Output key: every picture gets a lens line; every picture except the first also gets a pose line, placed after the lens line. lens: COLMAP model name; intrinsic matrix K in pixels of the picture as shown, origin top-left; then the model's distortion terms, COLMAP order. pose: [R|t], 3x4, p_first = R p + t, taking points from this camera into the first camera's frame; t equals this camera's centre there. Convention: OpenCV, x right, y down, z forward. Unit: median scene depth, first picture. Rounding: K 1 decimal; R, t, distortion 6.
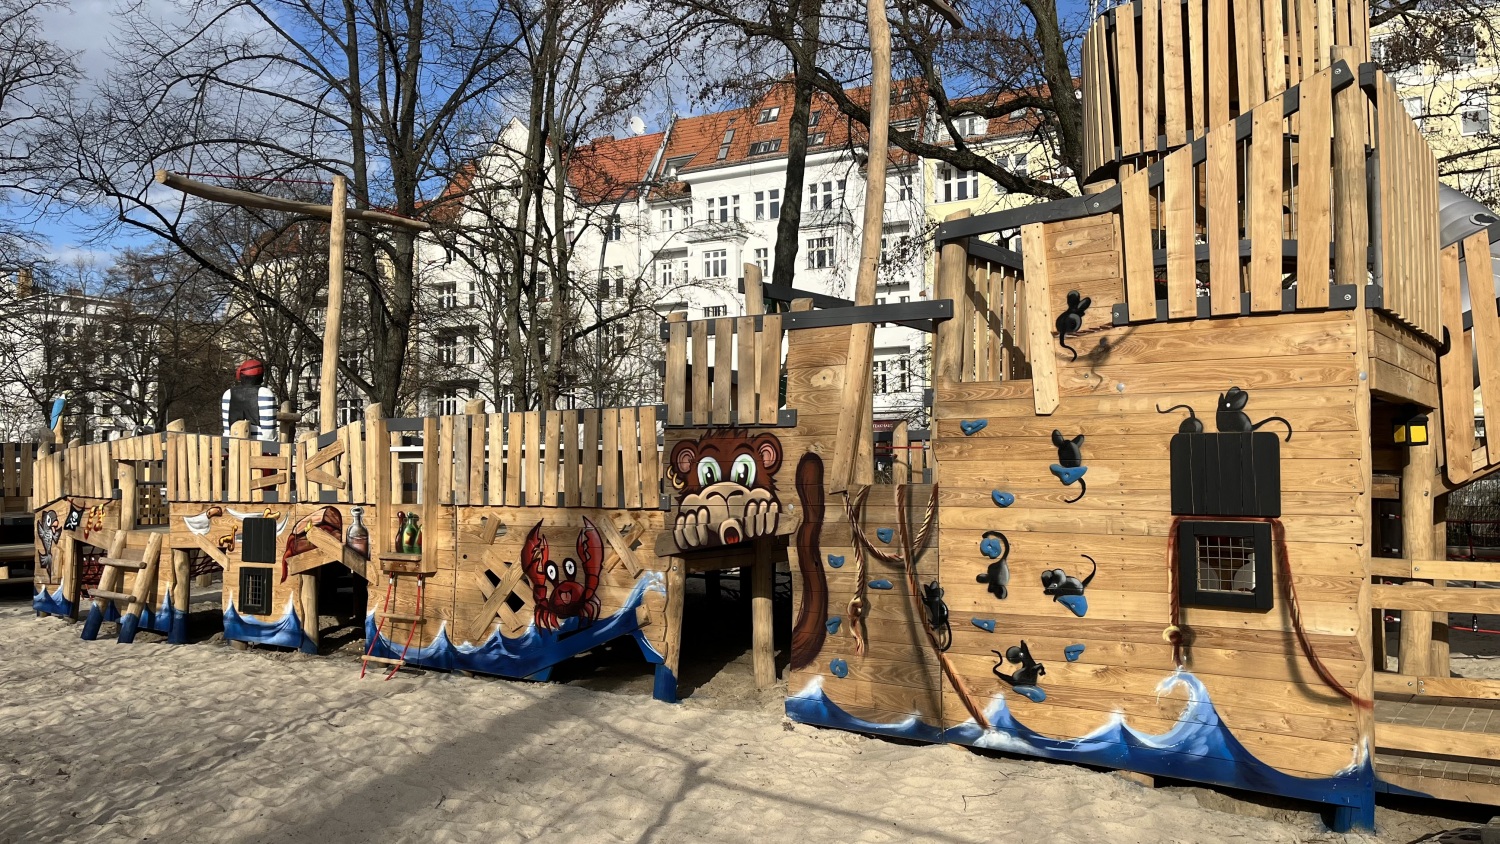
lens RADIAL K [[1148.5, 0, 751.9], [0, 1148.5, 436.5], [0, 0, 1]] dist [0.078878, -0.105499]
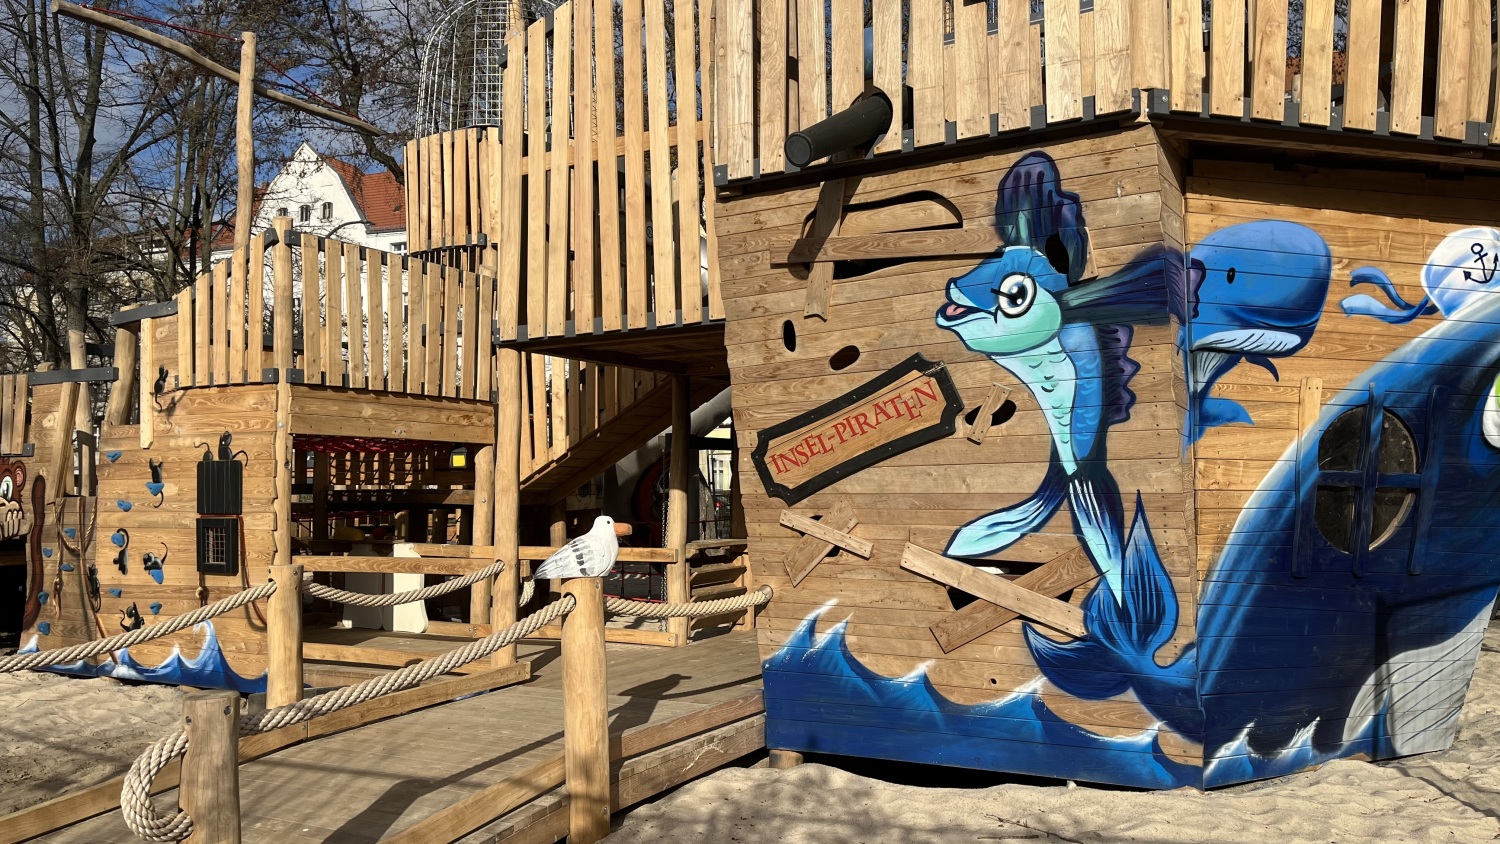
lens RADIAL K [[1148.5, 0, 751.9], [0, 1148.5, 436.5], [0, 0, 1]] dist [0.078878, -0.105499]
pose [[0.992865, -0.000502, 0.119243, 0.849258], [0.002734, 0.999824, -0.018550, -0.004327], [-0.119213, 0.018744, 0.992692, -0.574240]]
